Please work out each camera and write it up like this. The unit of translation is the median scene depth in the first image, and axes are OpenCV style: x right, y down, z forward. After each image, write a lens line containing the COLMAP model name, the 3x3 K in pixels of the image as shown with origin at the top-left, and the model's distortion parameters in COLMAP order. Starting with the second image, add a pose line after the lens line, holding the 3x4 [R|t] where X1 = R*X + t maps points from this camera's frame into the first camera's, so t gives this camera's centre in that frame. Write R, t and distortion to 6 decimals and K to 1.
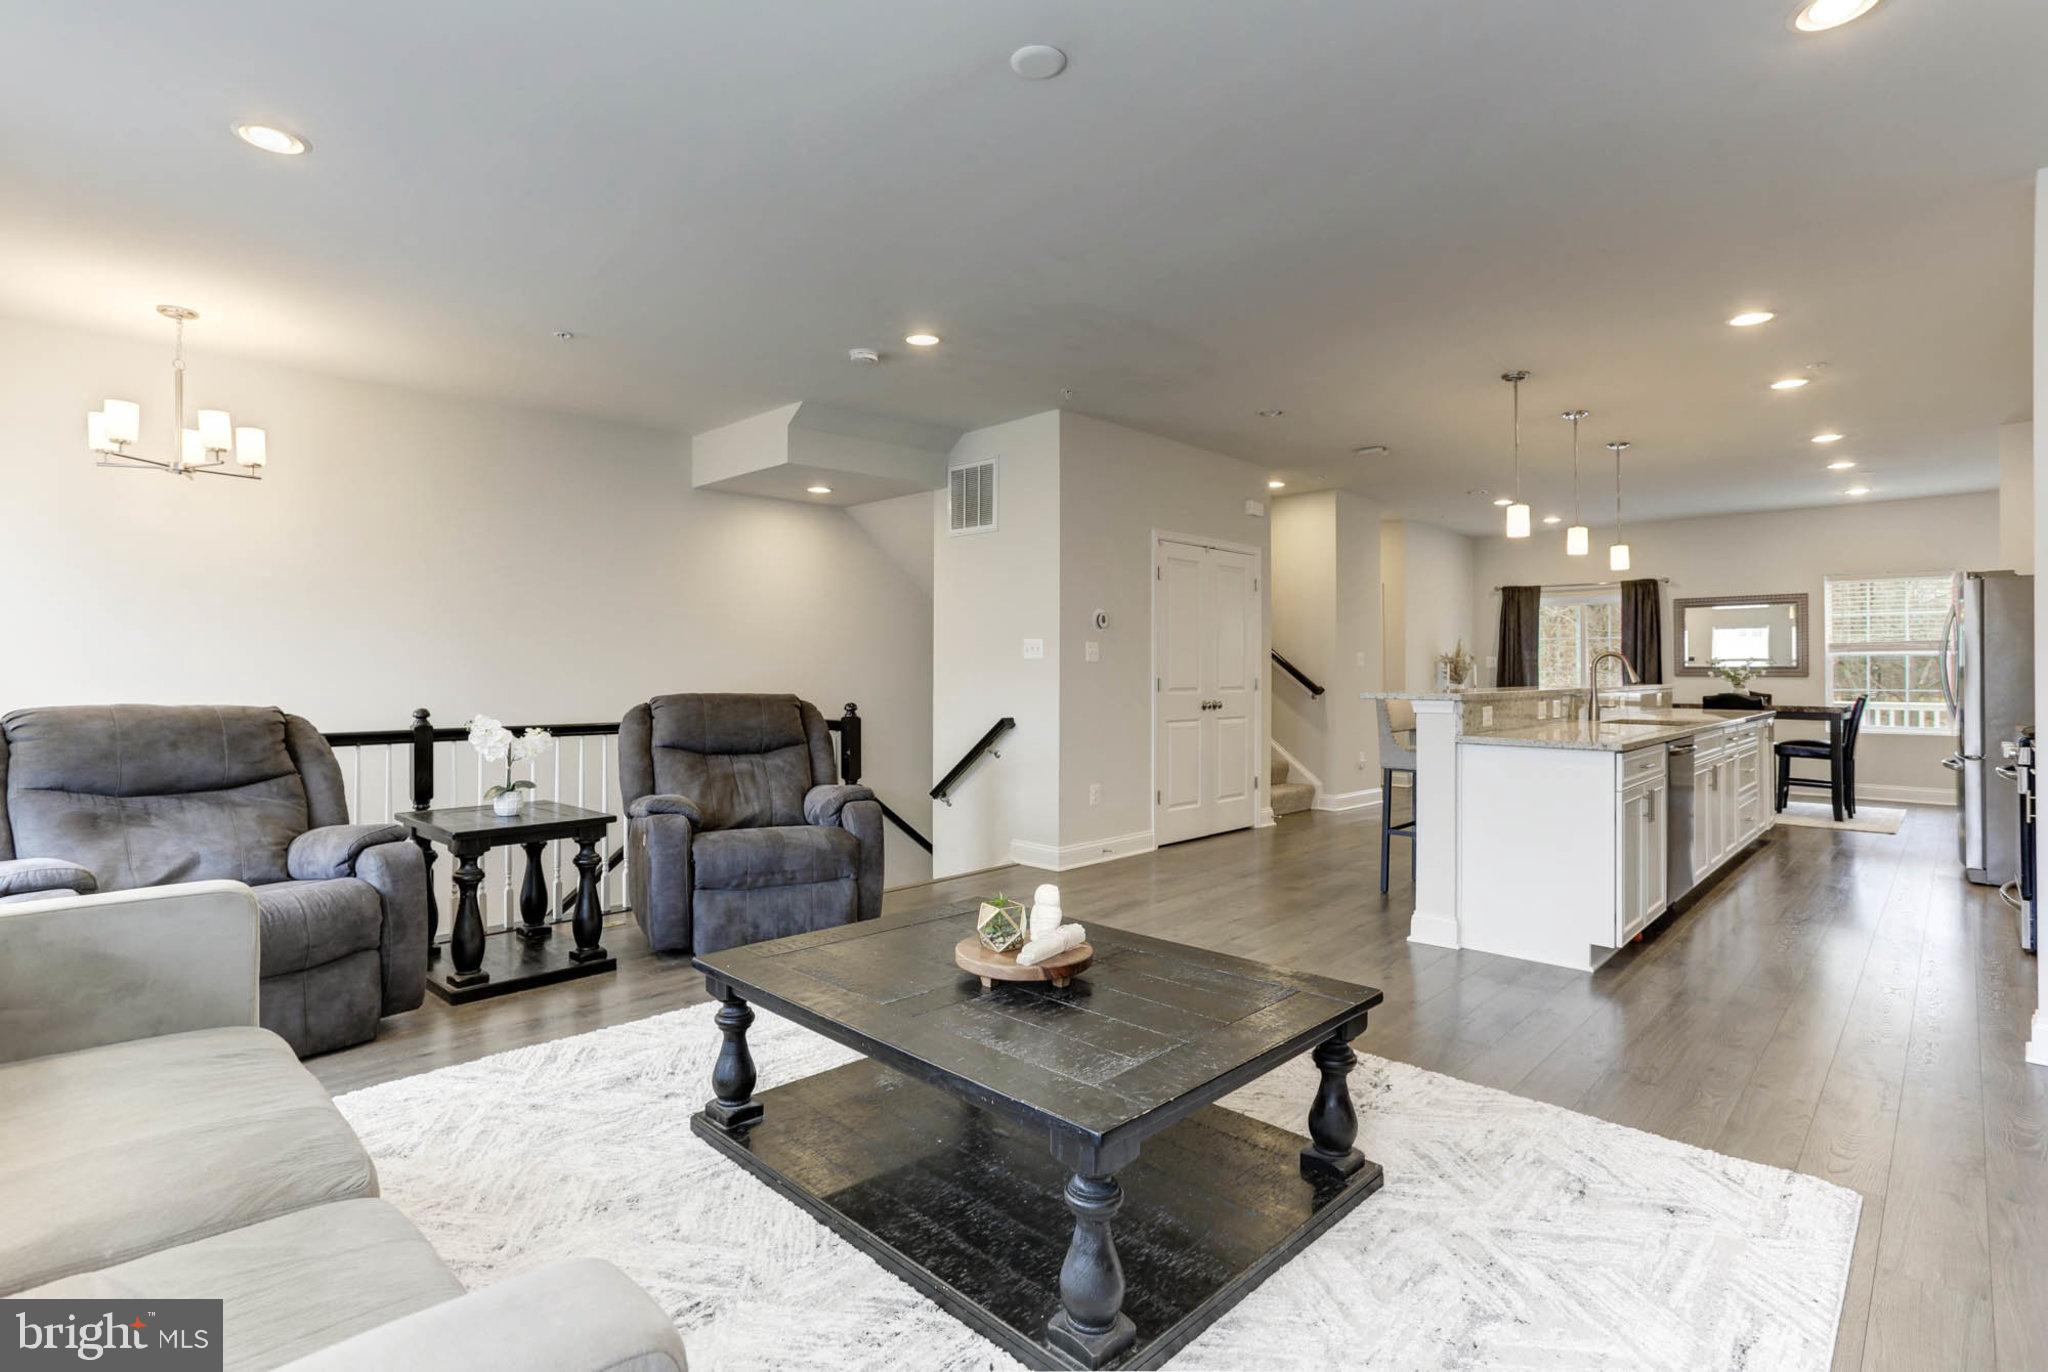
lens RADIAL K [[991.9, 0, 1026.7], [0, 991.9, 662.7], [0, 0, 1]] dist [-0.041076, 0.023555]
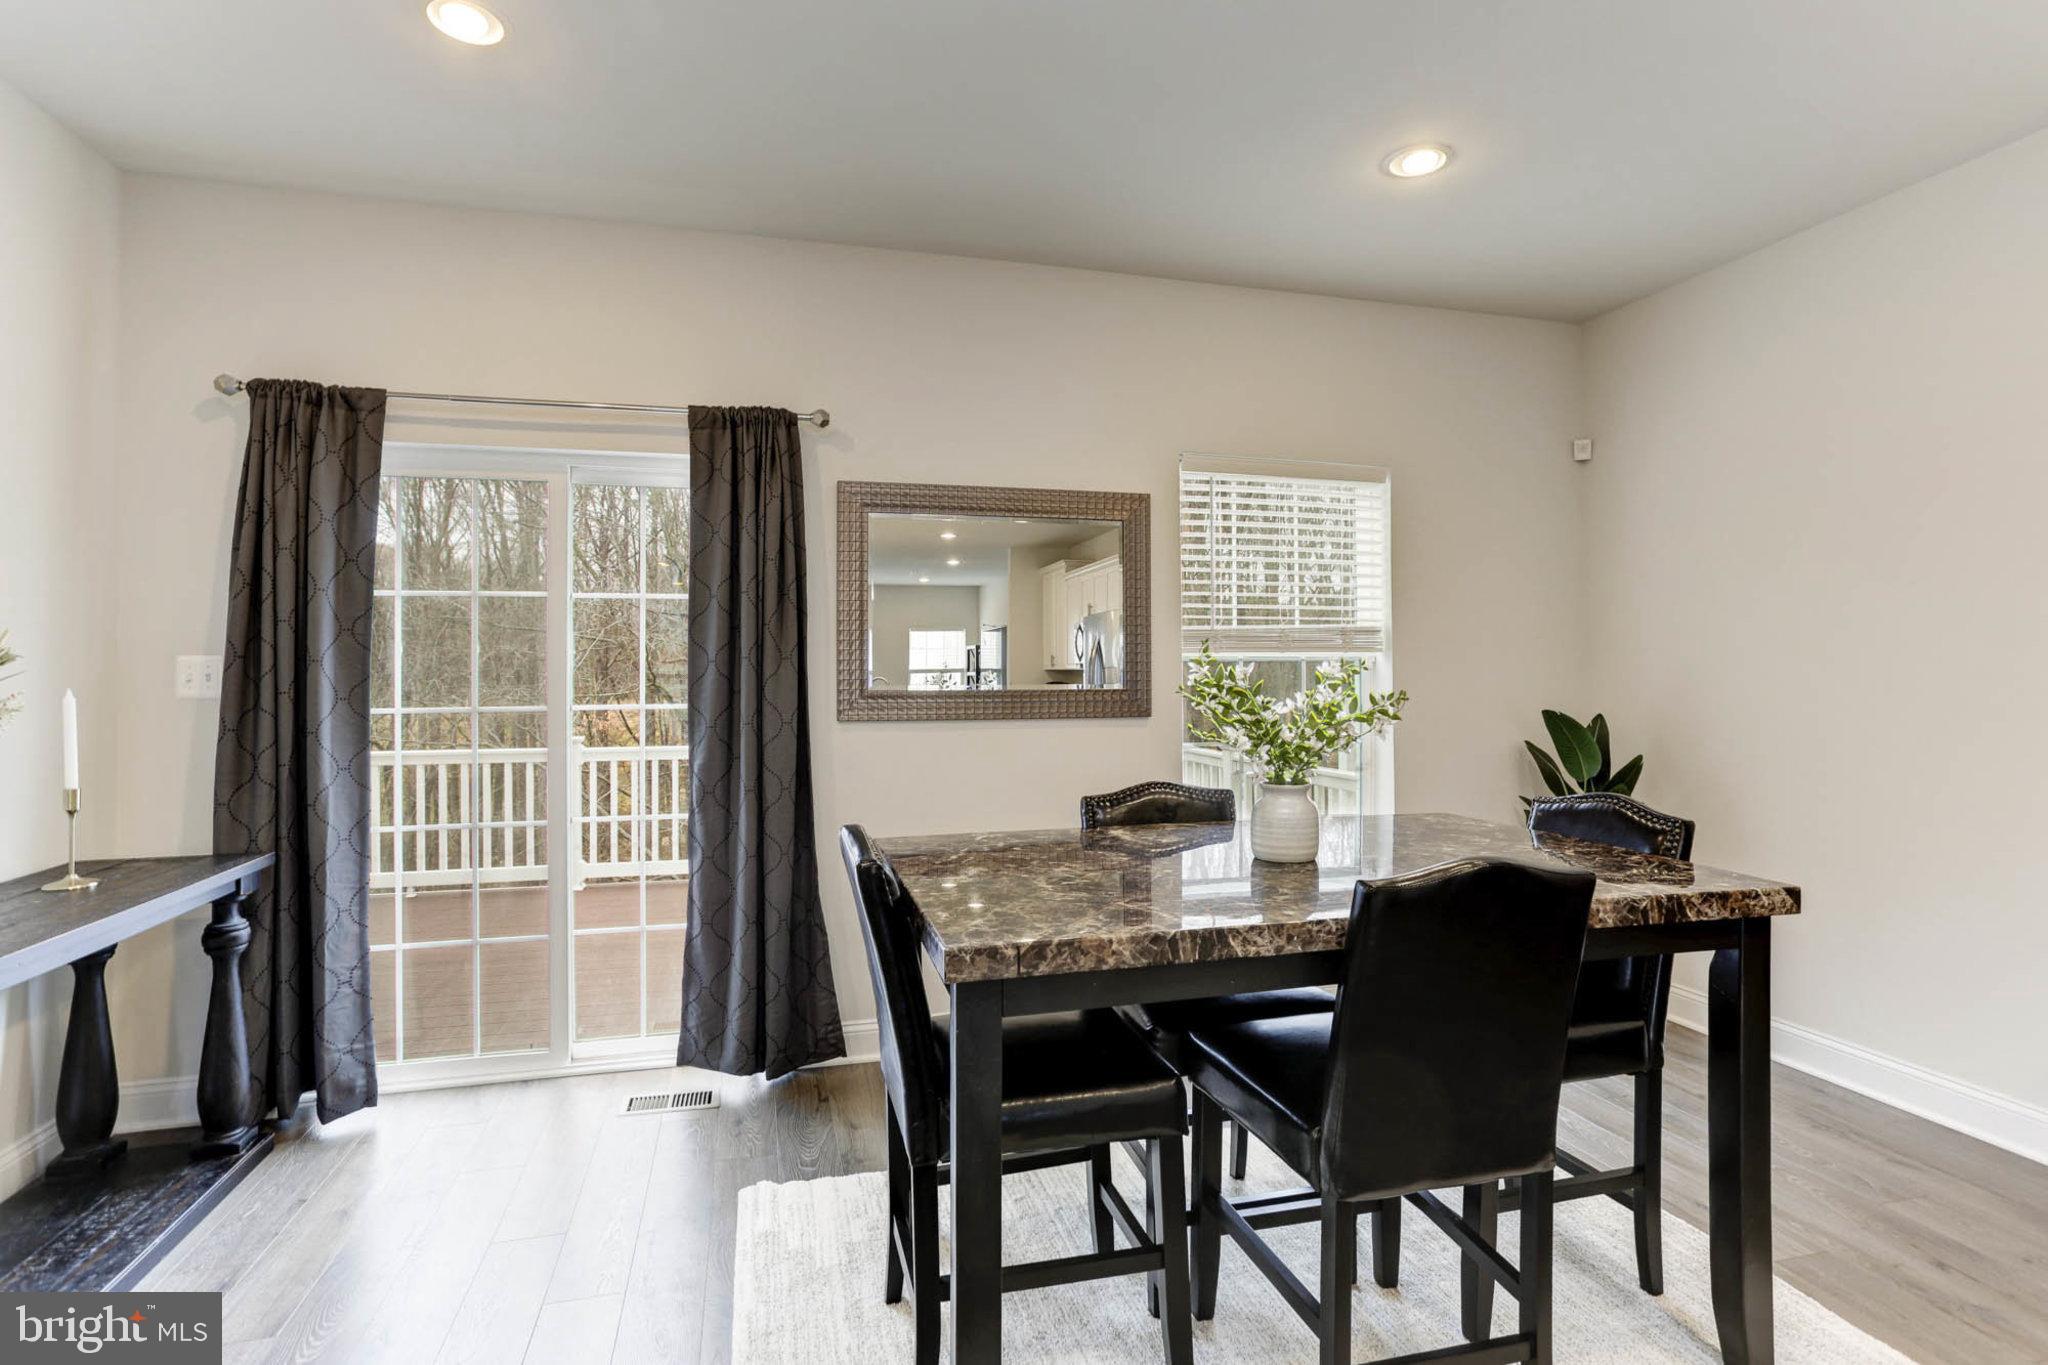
lens RADIAL K [[991.9, 0, 1017.1], [0, 991.9, 665.0], [0, 0, 1]] dist [-0.041076, 0.023555]
pose [[0.525650, 0.007347, 0.850669, 0.531847], [-0.002200, 0.999971, -0.007277, -0.003047], [-0.850698, 0.001954, 0.525651, 0.995843]]
